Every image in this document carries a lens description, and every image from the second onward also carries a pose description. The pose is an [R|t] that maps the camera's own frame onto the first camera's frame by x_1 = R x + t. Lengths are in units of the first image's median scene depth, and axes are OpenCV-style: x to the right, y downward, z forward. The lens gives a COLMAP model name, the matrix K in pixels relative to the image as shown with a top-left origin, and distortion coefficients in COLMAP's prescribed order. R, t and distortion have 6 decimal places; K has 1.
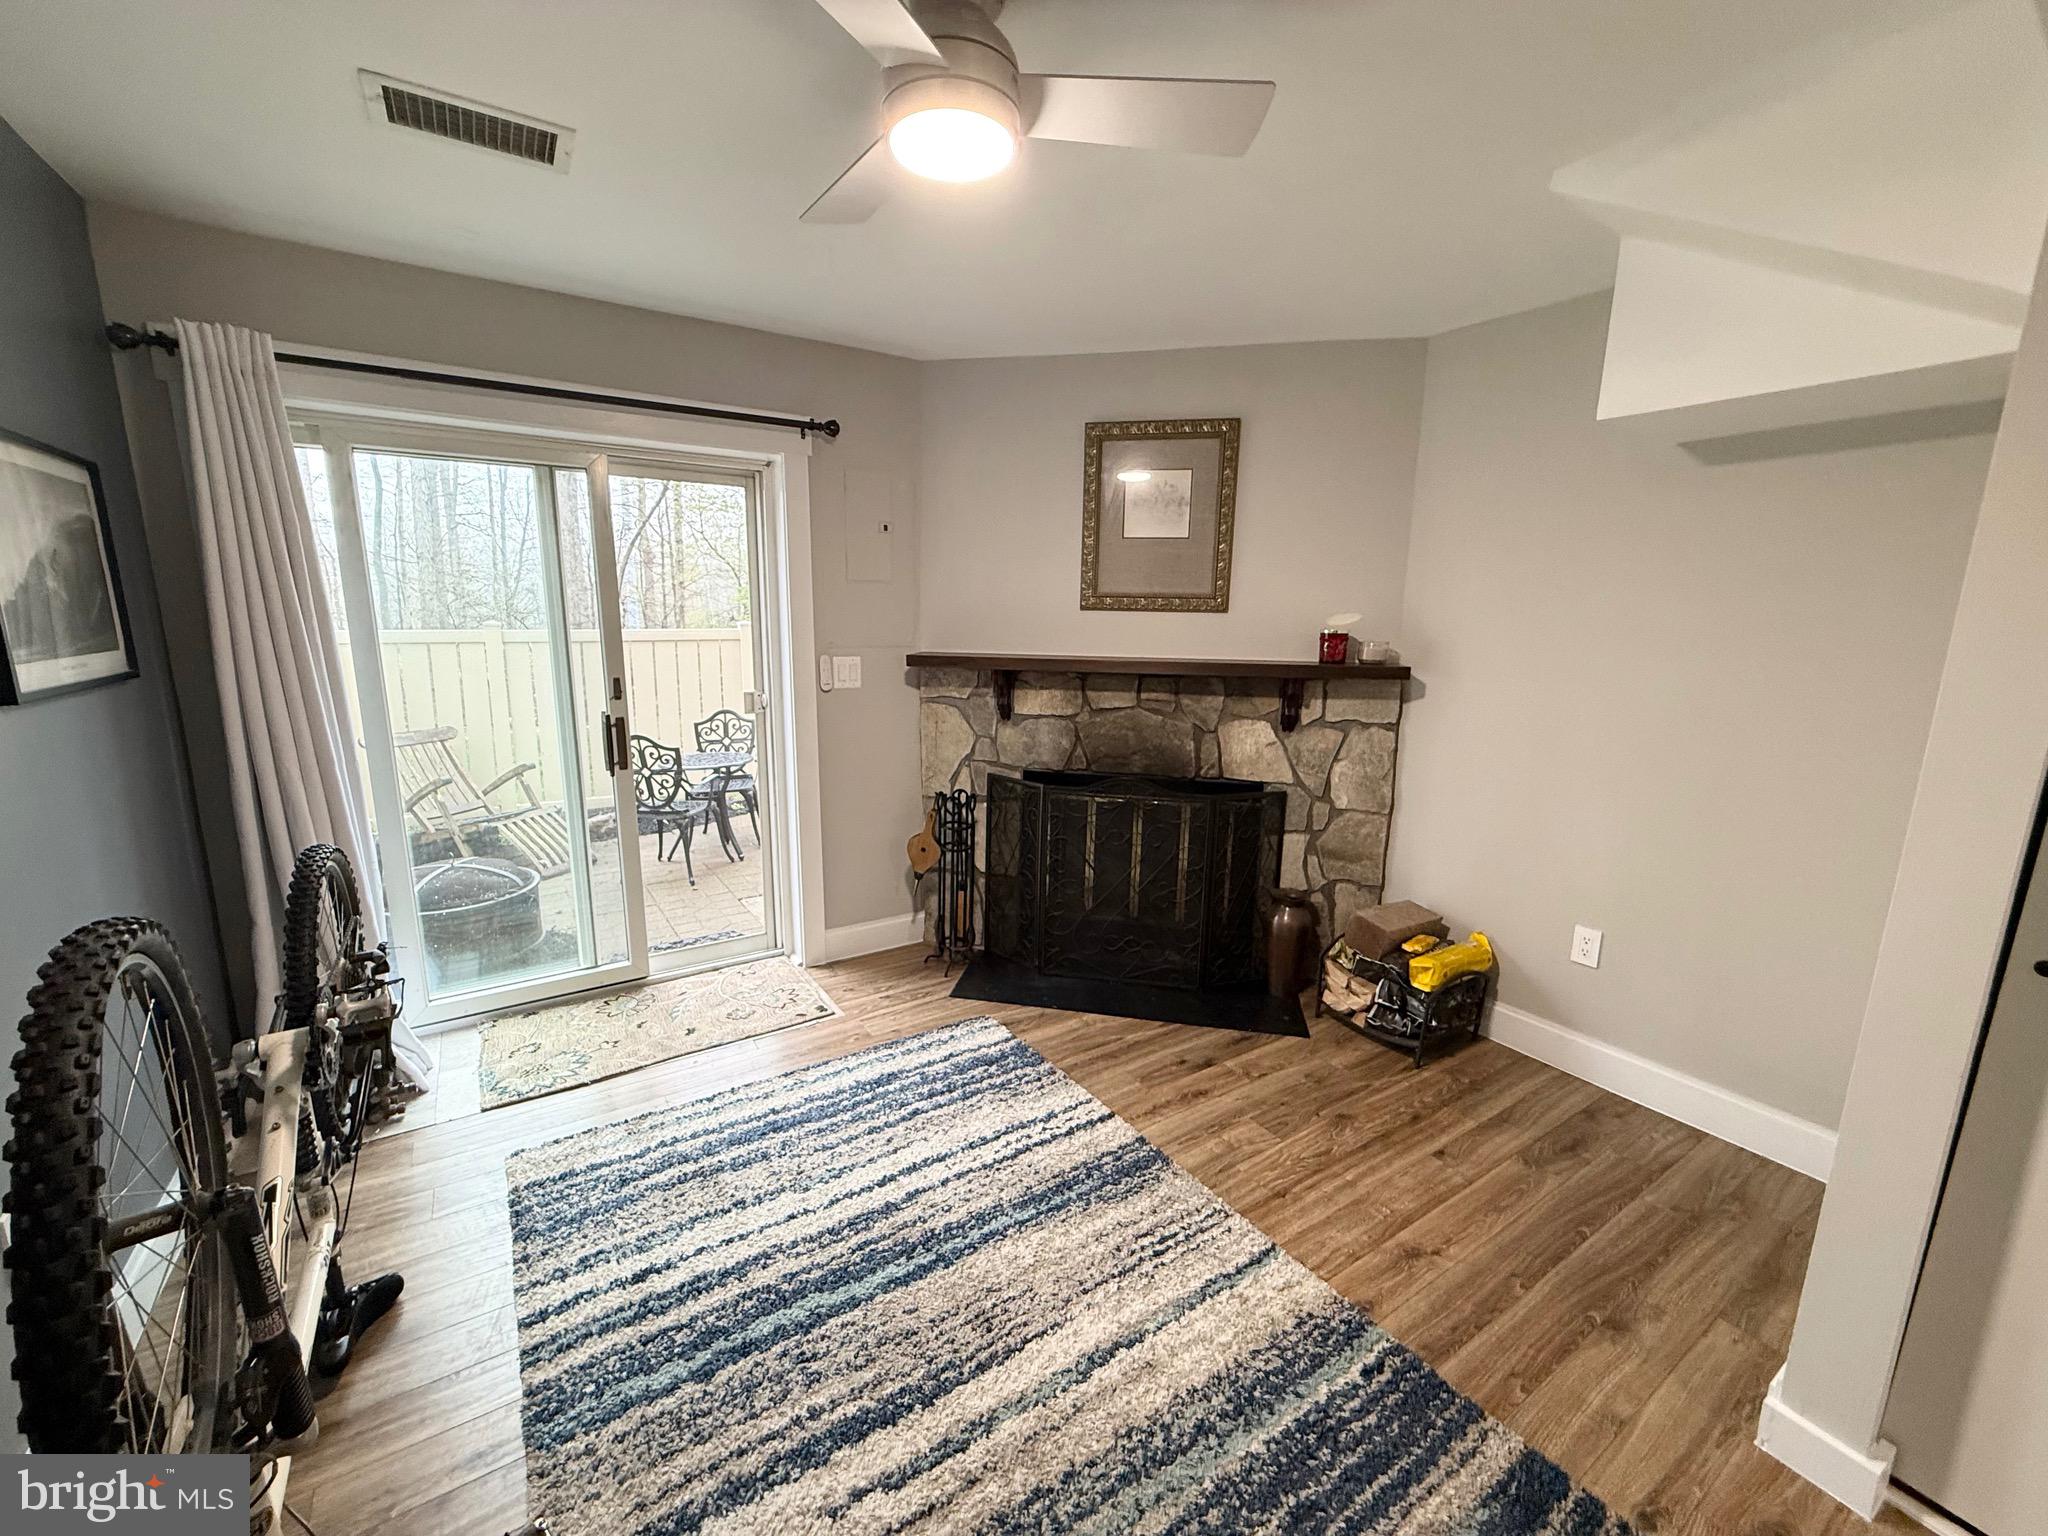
lens RADIAL K [[816.1, 0, 1017.6], [0, 816.1, 765.9], [0, 0, 1]] dist [-0.000553, -0.000310]
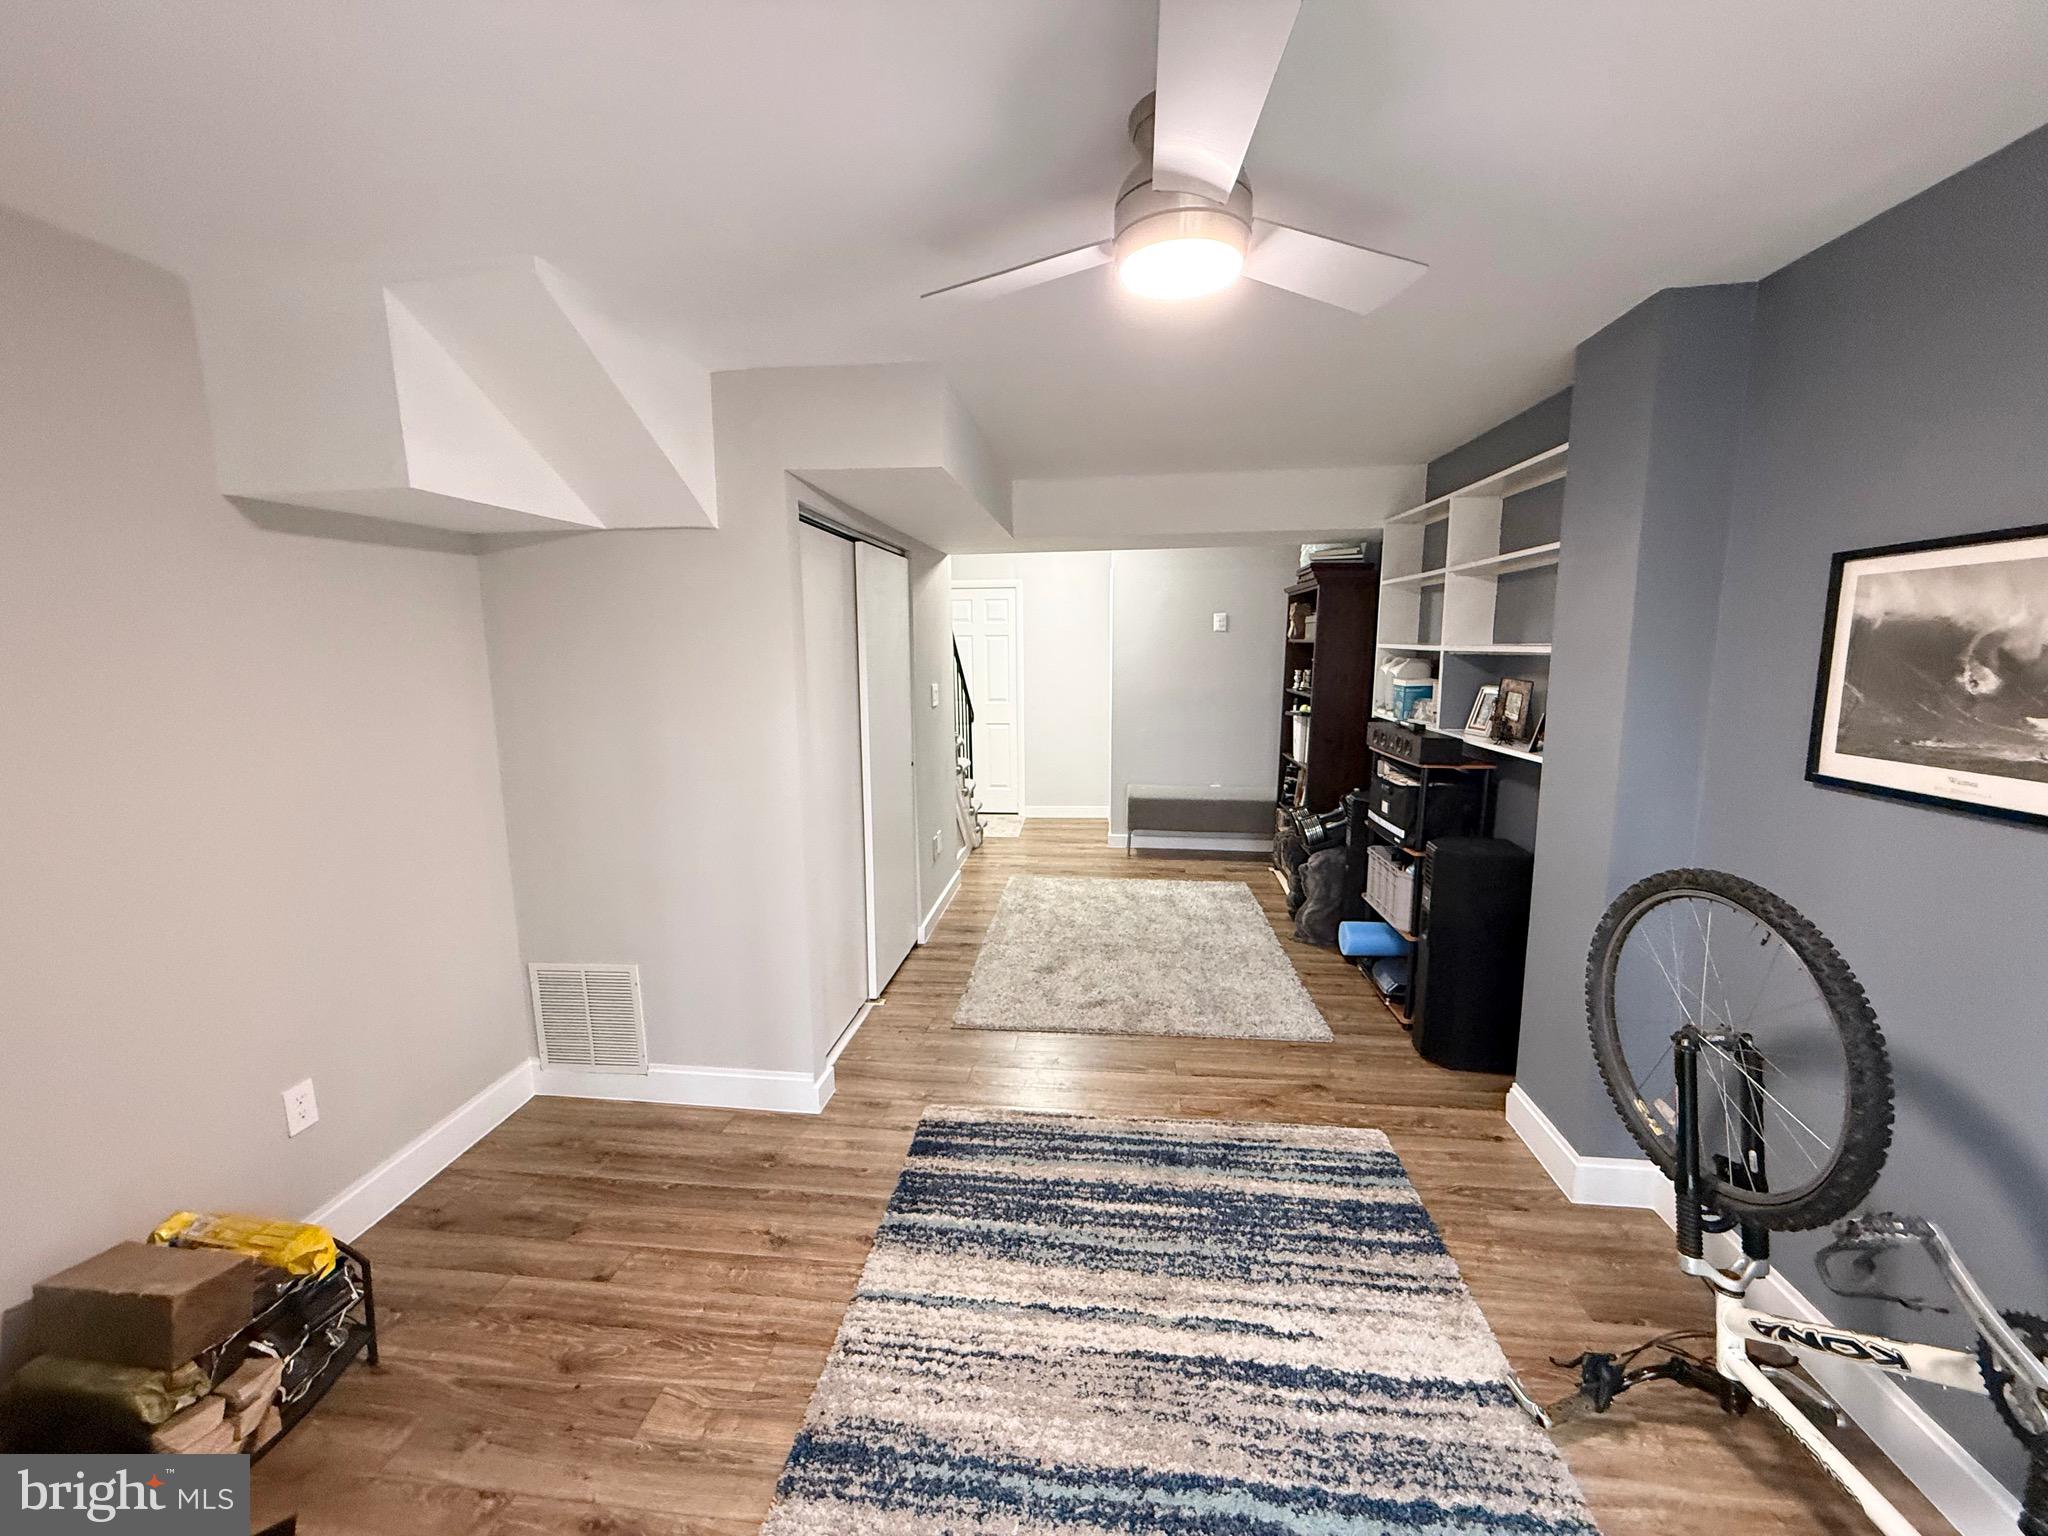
lens RADIAL K [[816.1, 0, 1017.6], [0, 816.1, 765.9], [0, 0, 1]] dist [-0.000553, -0.000310]
pose [[-0.771678, -0.102306, 0.627731, -0.389373], [0.120595, 0.945537, 0.302350, -0.312734], [-0.624476, 0.309018, -0.717313, 1.275659]]
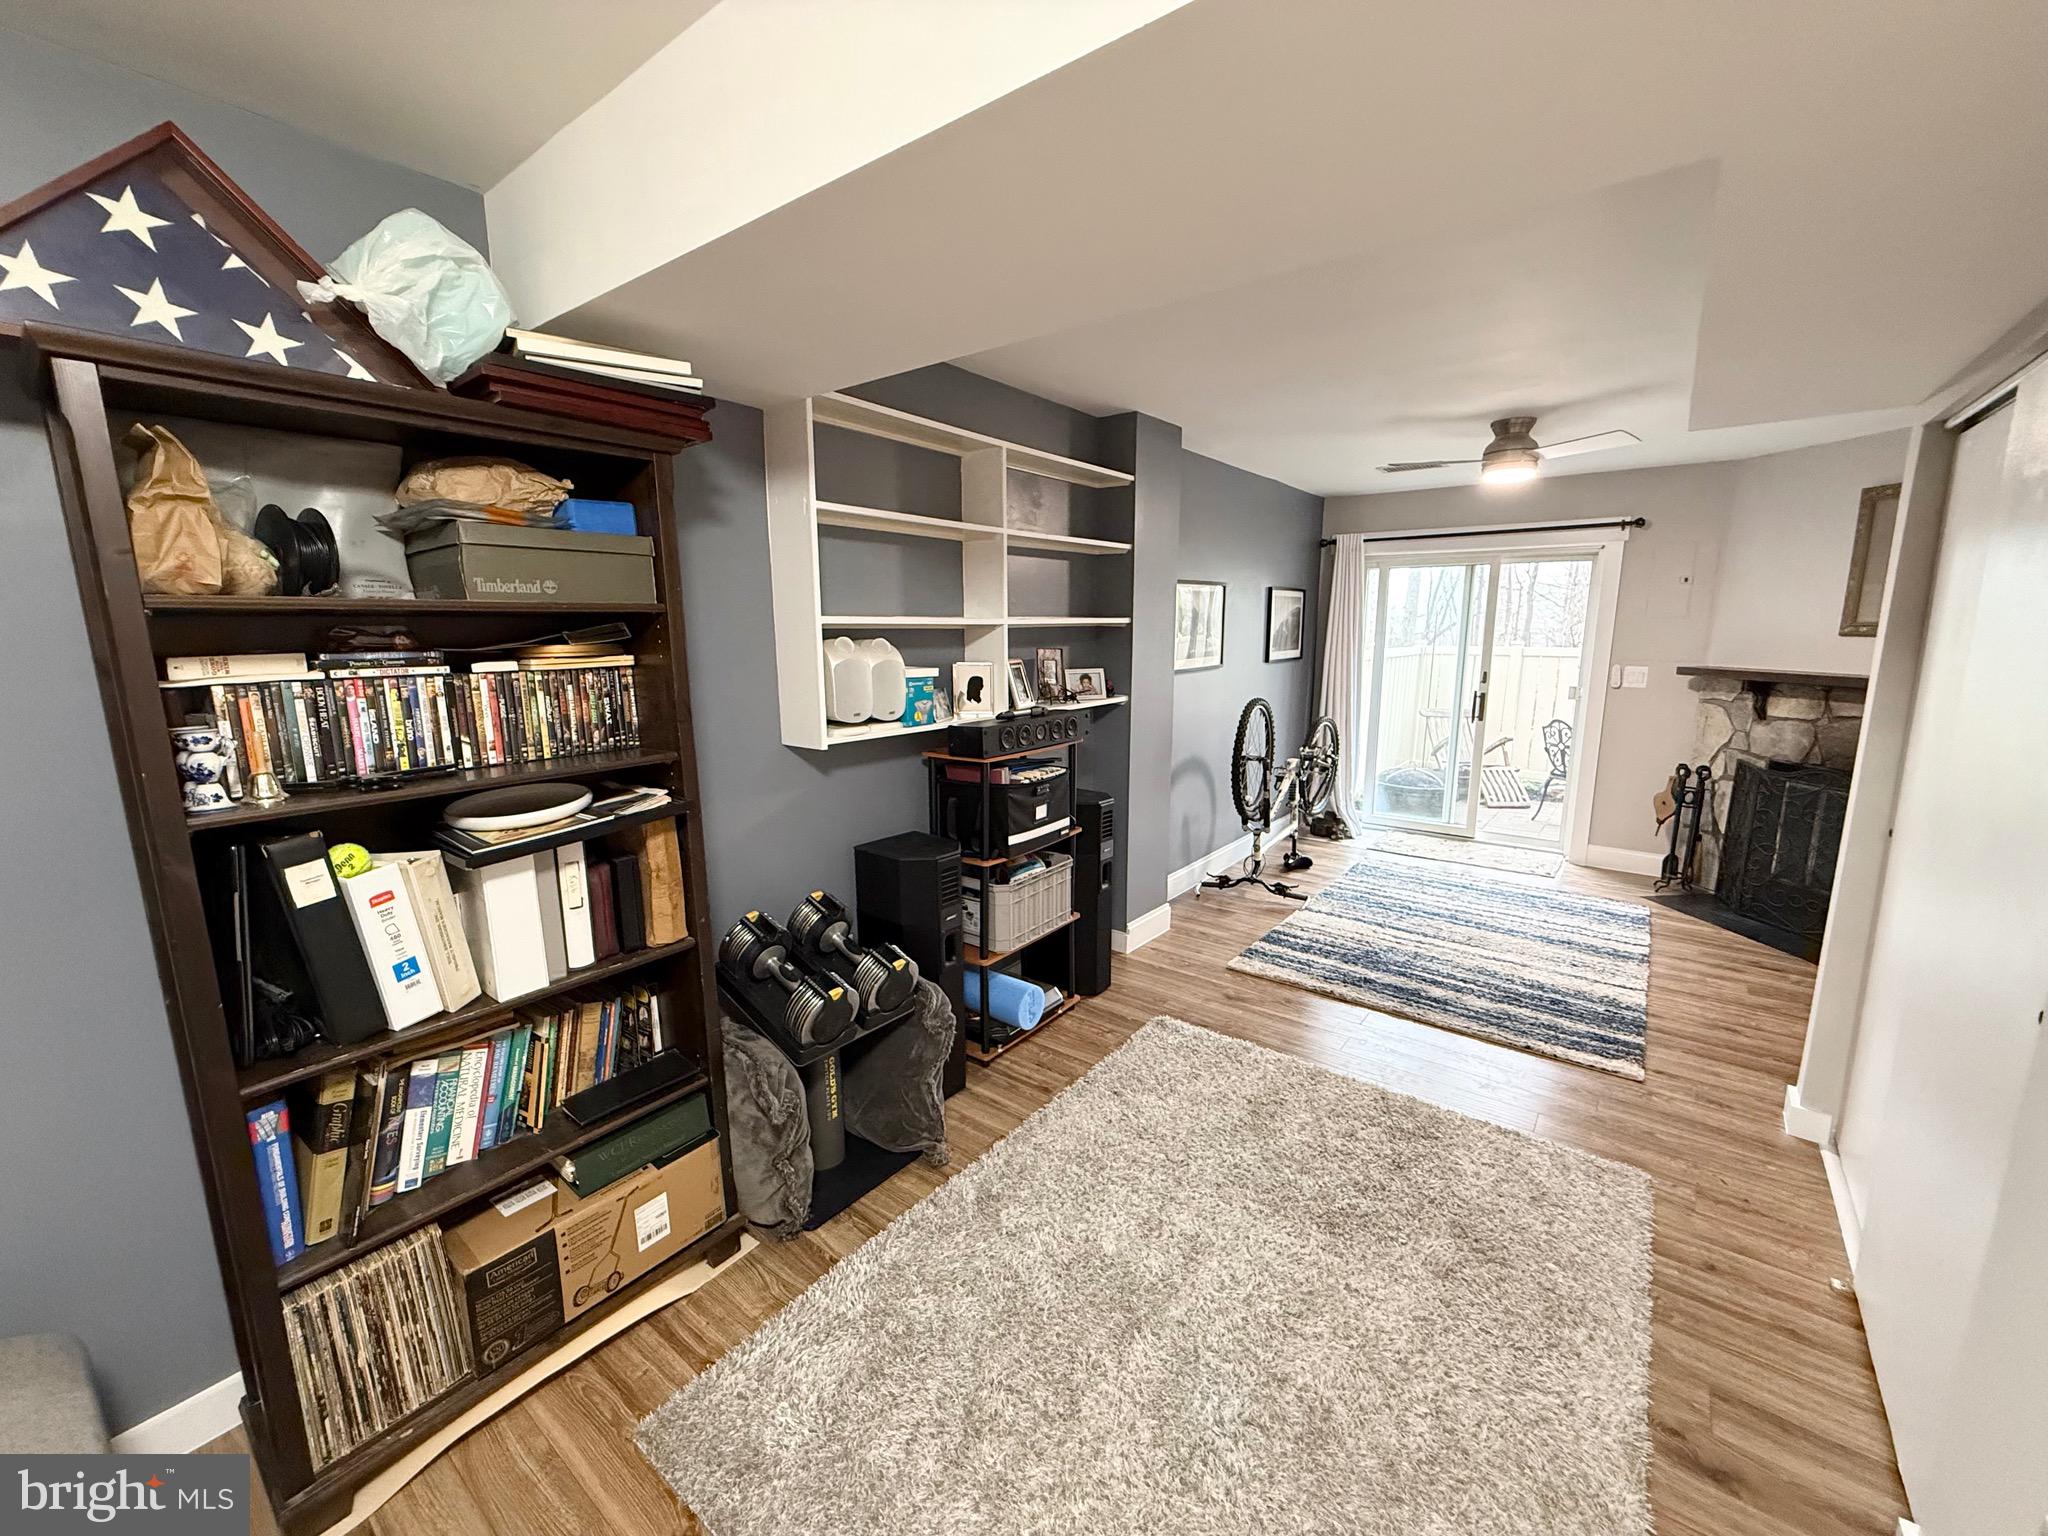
lens RADIAL K [[816.1, 0, 1017.6], [0, 816.1, 765.9], [0, 0, 1]] dist [-0.000553, -0.000310]
pose [[0.323897, 0.151336, -0.933910, 1.331540], [-0.173388, 0.979900, 0.098655, 0.149537], [0.930068, 0.129975, 0.343627, -0.873216]]
